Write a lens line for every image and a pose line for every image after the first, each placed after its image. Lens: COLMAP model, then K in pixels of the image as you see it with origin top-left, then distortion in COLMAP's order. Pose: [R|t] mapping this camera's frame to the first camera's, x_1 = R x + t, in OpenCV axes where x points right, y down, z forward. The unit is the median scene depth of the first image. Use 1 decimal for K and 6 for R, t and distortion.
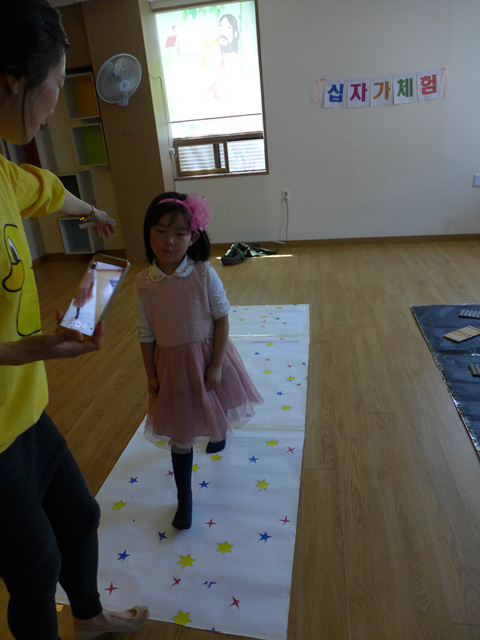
lens RADIAL K [[489.1, 0, 240.5], [0, 489.1, 318.9], [0, 0, 1]] dist [-0.055625, -0.010956]
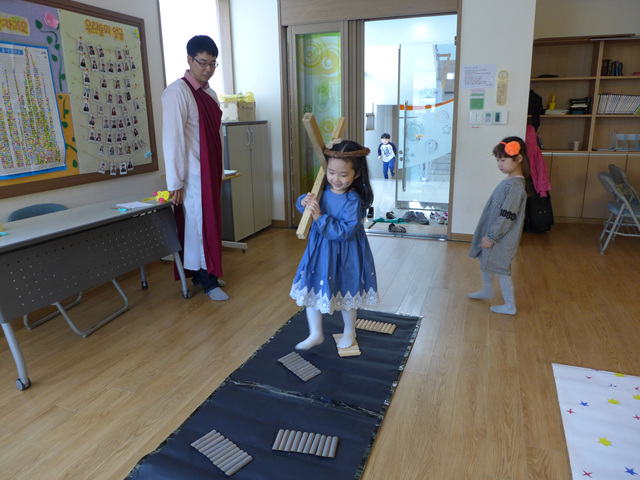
lens RADIAL K [[489.1, 0, 320.1], [0, 489.1, 238.1], [0, 0, 1]] dist [-0.055625, -0.010956]
pose [[-0.976274, 0.075846, 0.202823, 0.407543], [0.176436, 0.821644, 0.542007, -0.659347], [-0.125539, 0.564933, -0.815531, 1.718952]]
